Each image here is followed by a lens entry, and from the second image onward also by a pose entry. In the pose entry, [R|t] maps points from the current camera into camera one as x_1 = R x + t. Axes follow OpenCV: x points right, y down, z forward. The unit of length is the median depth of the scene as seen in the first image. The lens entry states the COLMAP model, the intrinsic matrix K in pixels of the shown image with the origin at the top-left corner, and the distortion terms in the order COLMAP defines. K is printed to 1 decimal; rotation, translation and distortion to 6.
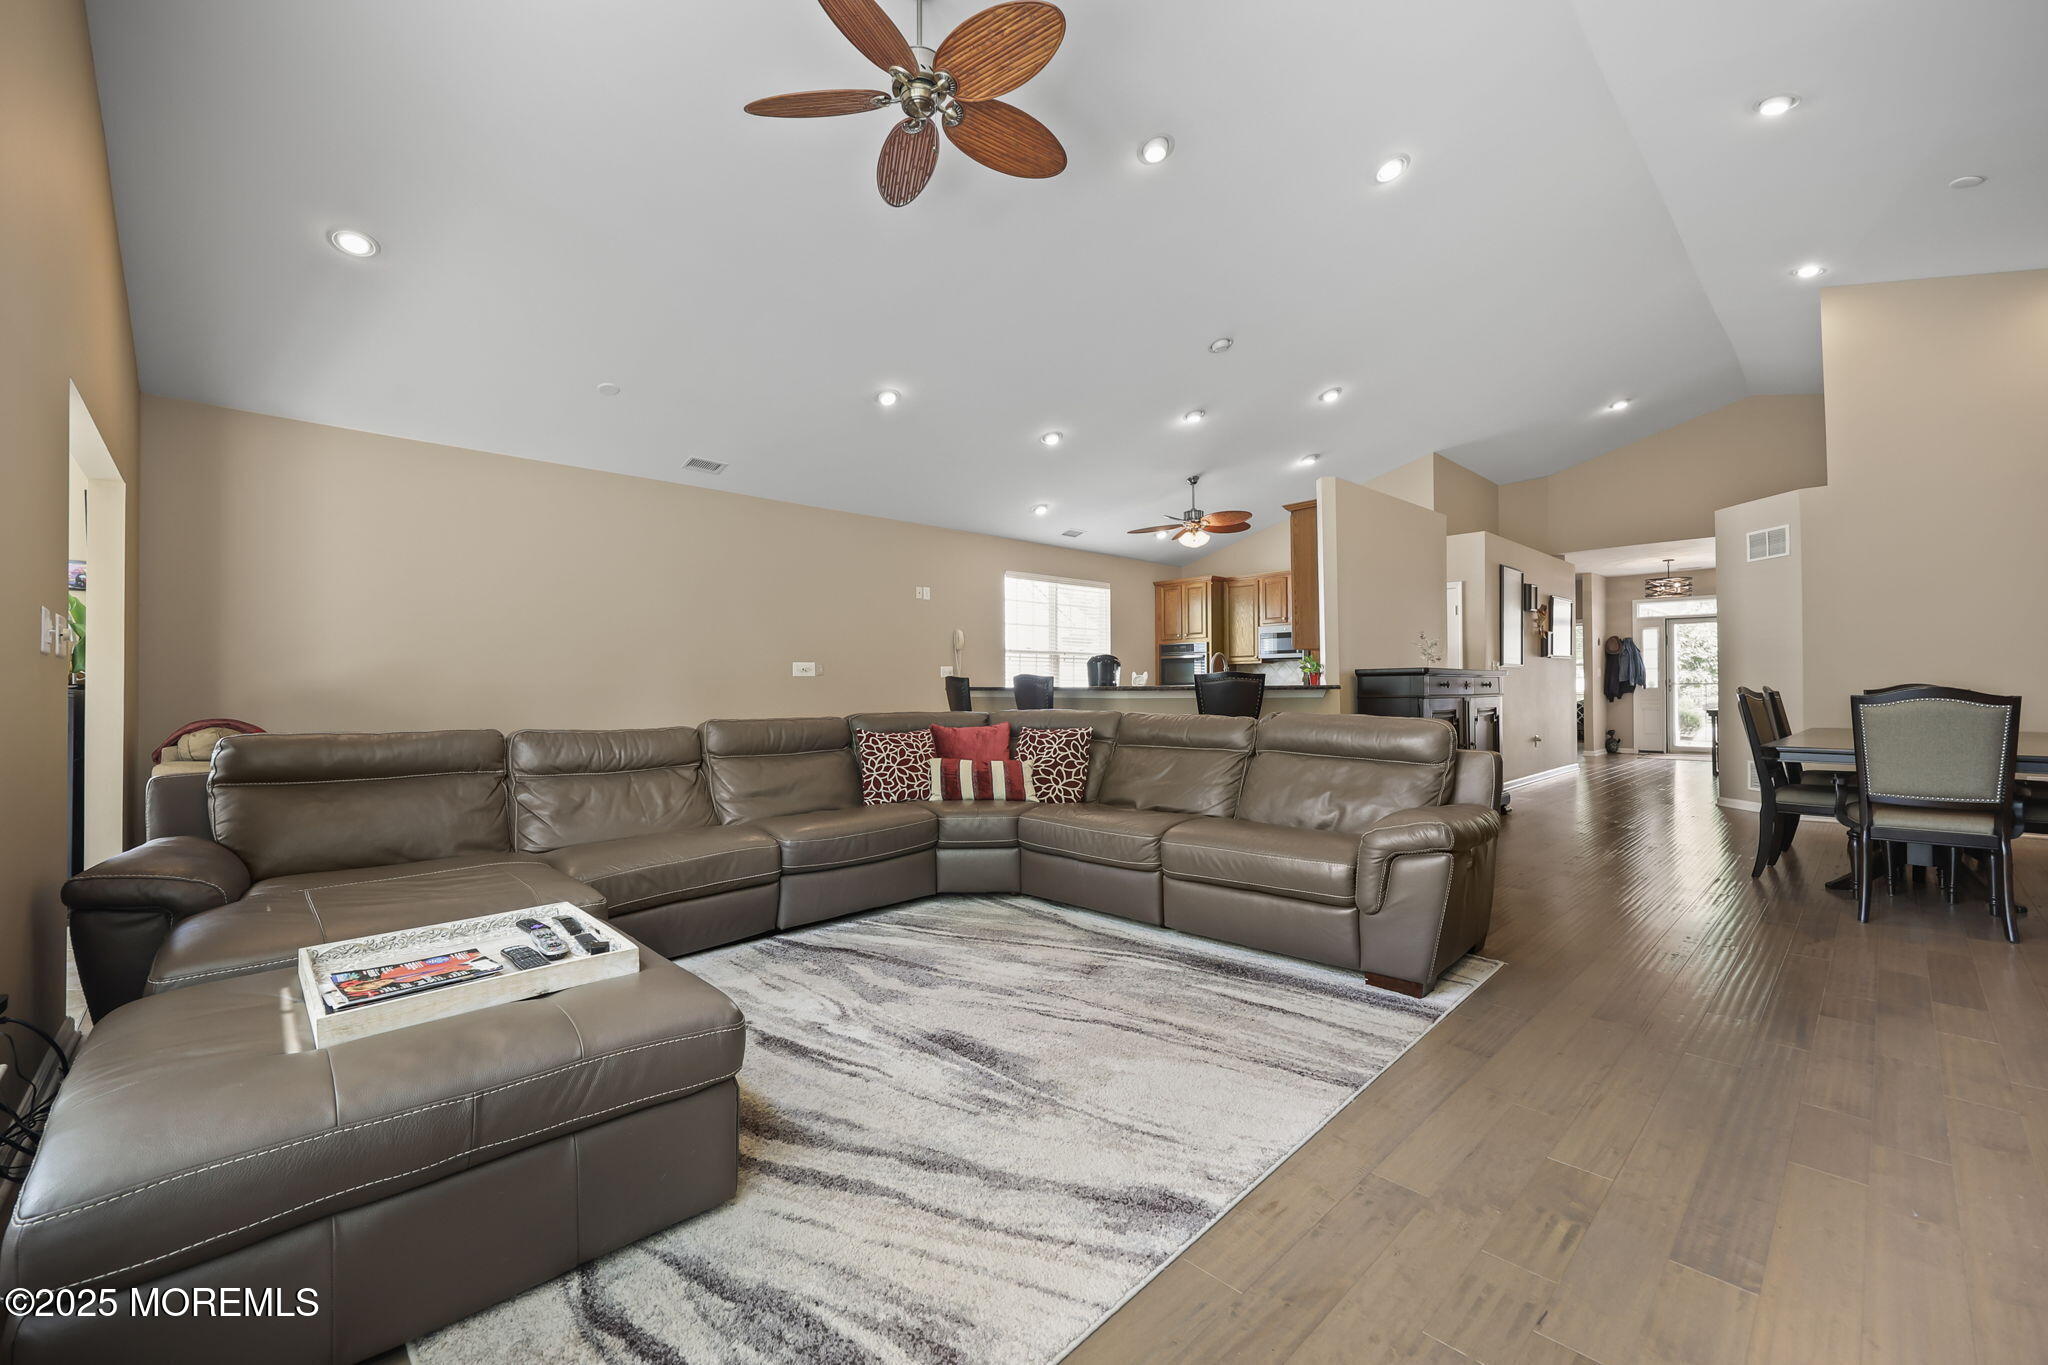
lens RADIAL K [[827.1, 0, 1025.7], [0, 827.1, 679.9], [0, 0, 1]] dist [-0.000558, 0.000121]
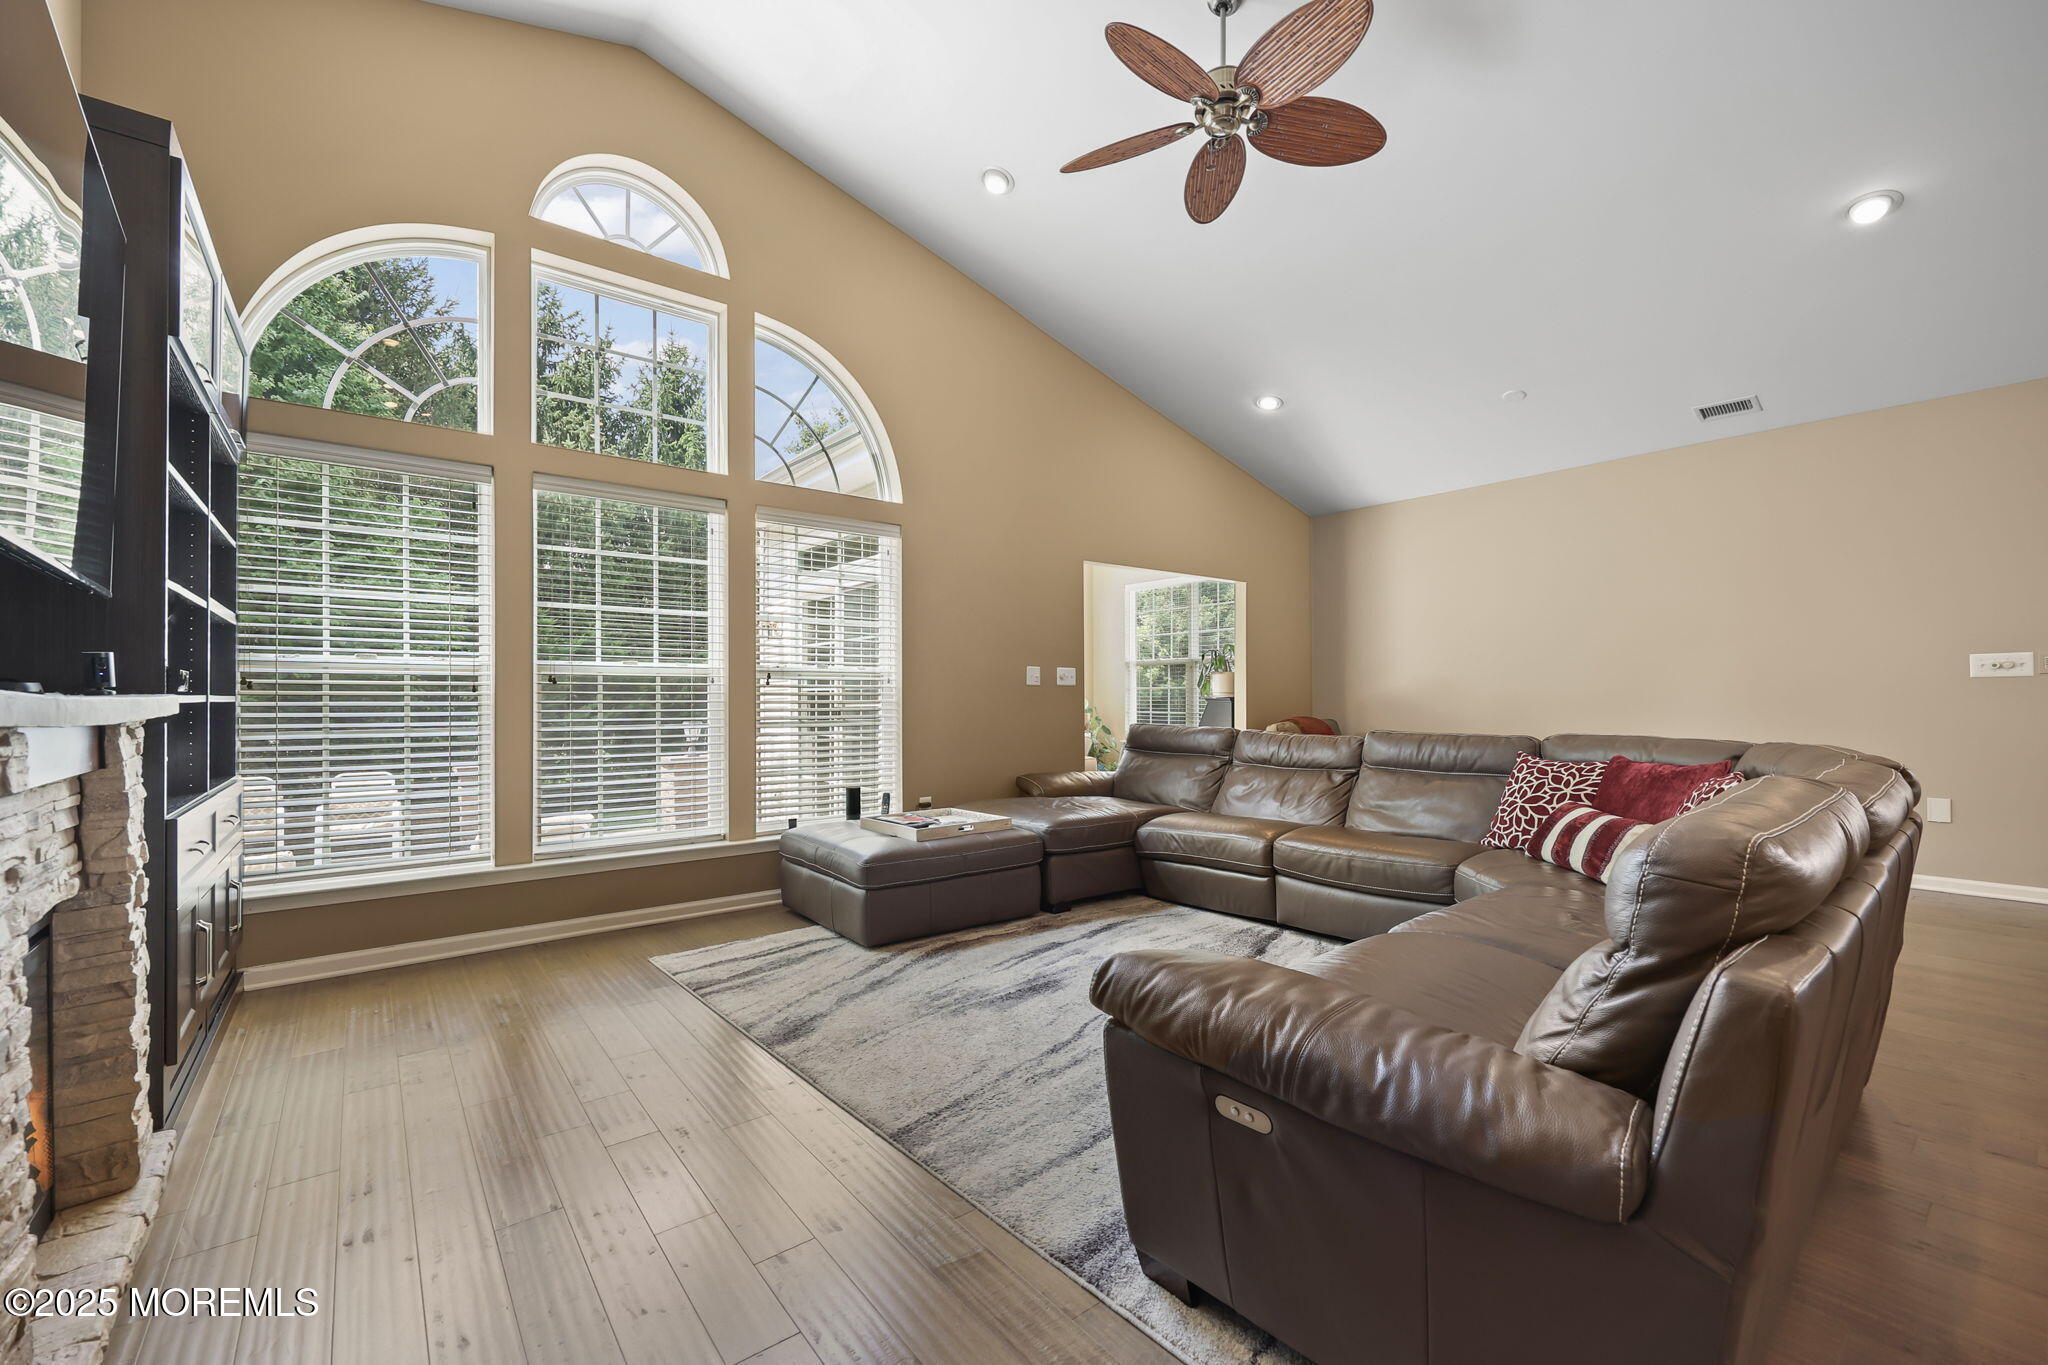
lens RADIAL K [[827.1, 0, 1025.7], [0, 827.1, 679.9], [0, 0, 1]] dist [-0.000558, 0.000121]
pose [[-0.090559, -0.018622, -0.995717, 1.104037], [0.014824, 0.999689, -0.020044, -0.001538], [0.995781, -0.016576, -0.090255, 1.034704]]
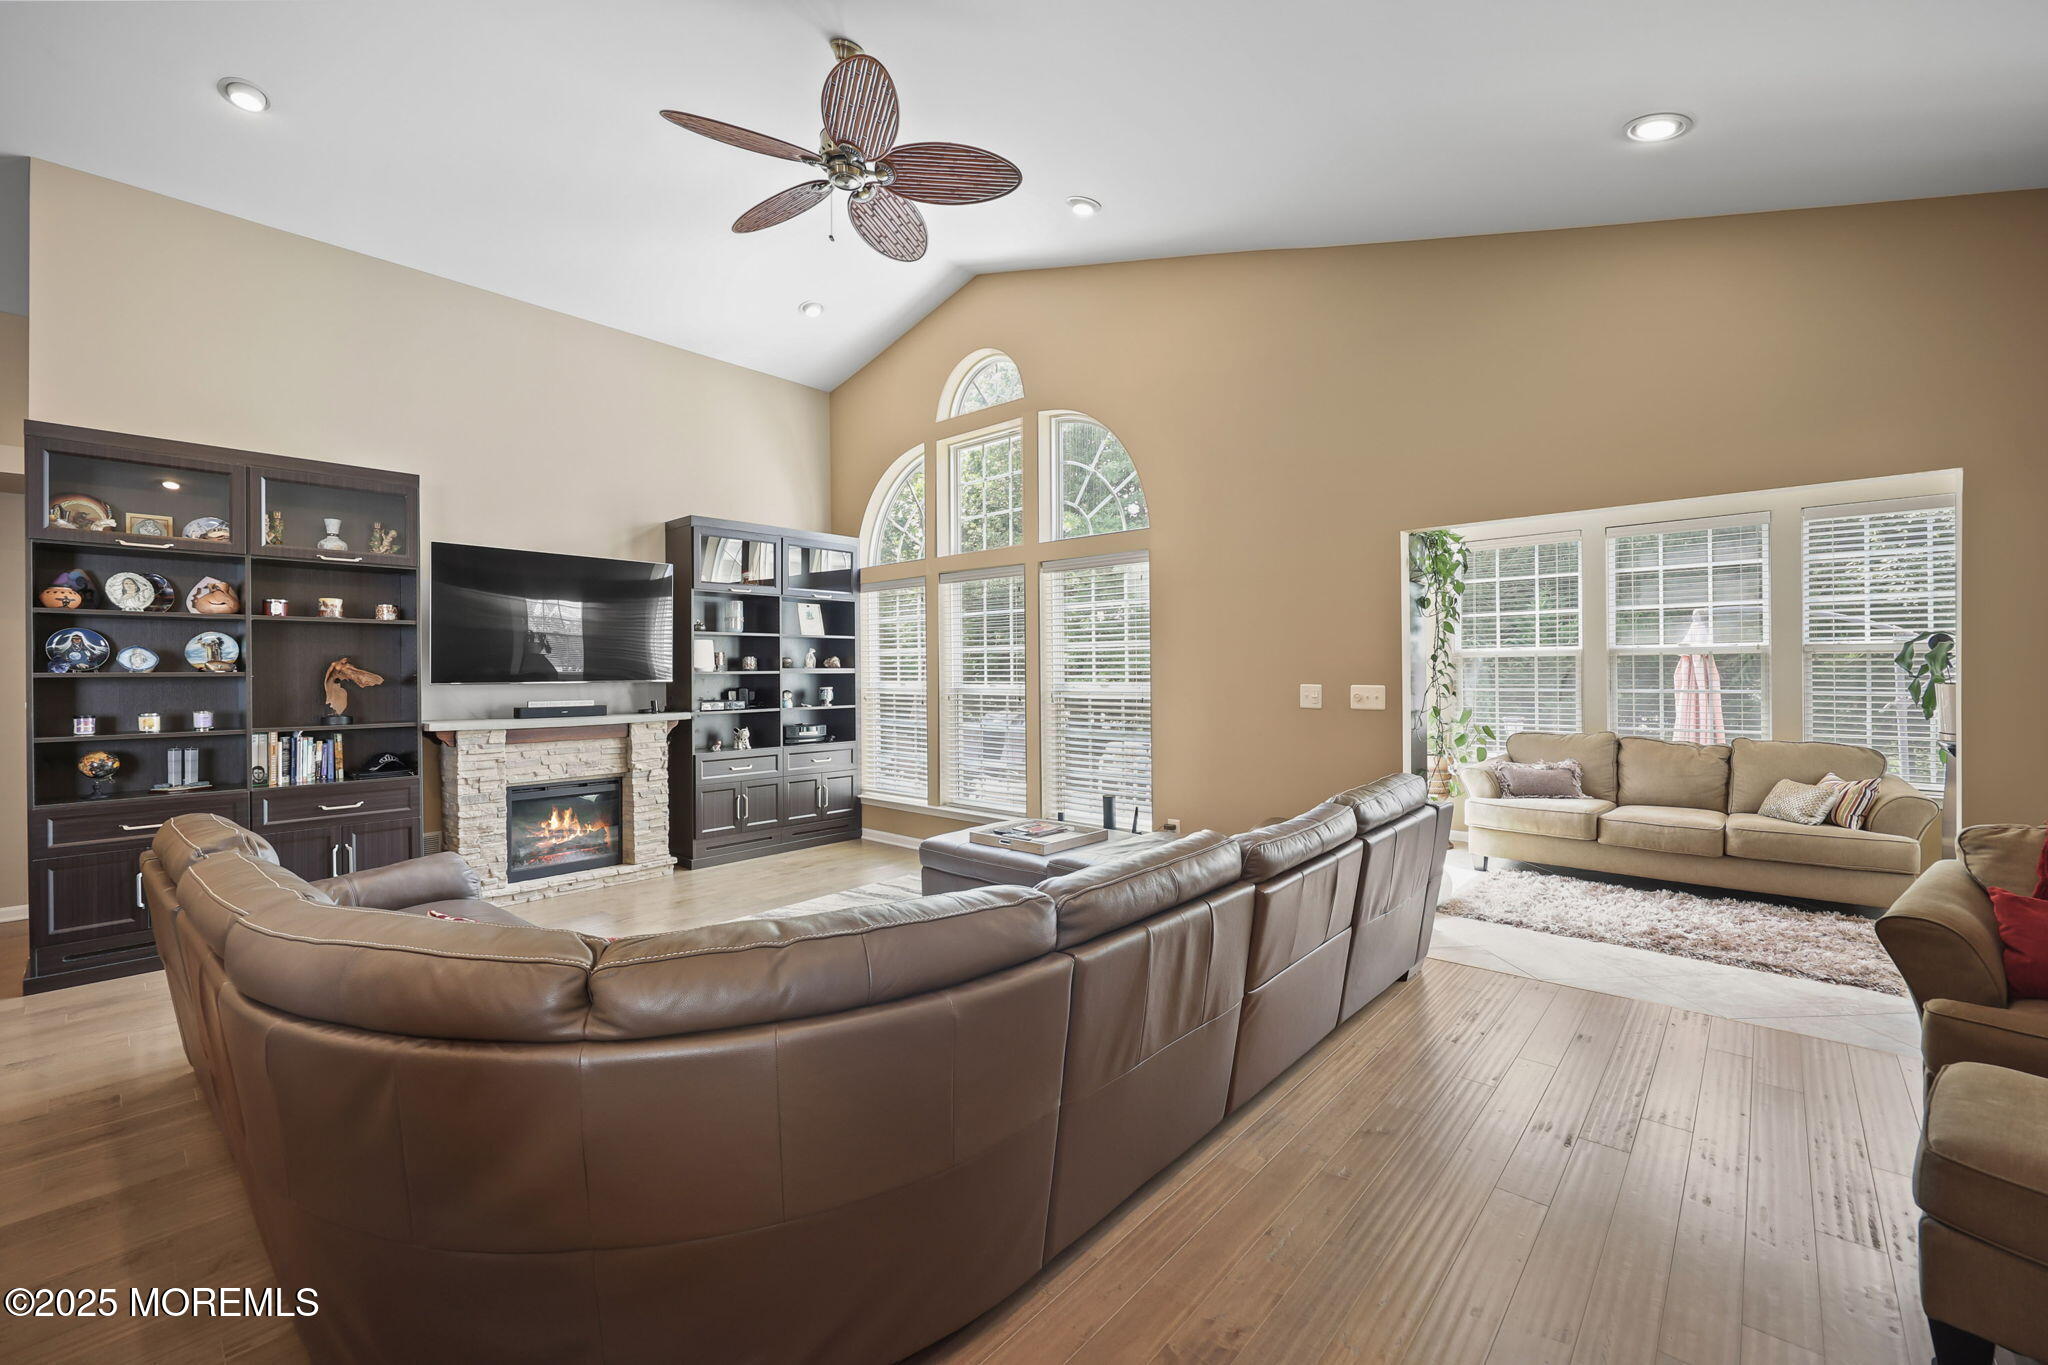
lens RADIAL K [[836.1, 0, 1017.9], [0, 836.1, 668.1], [0, 0, 1]] dist [-0.001258, -0.000095]
pose [[-0.997074, 0.012202, -0.075458, -0.323544], [0.013335, 0.999806, -0.014520, -0.097072], [0.075266, -0.015484, -0.997043, 2.554268]]
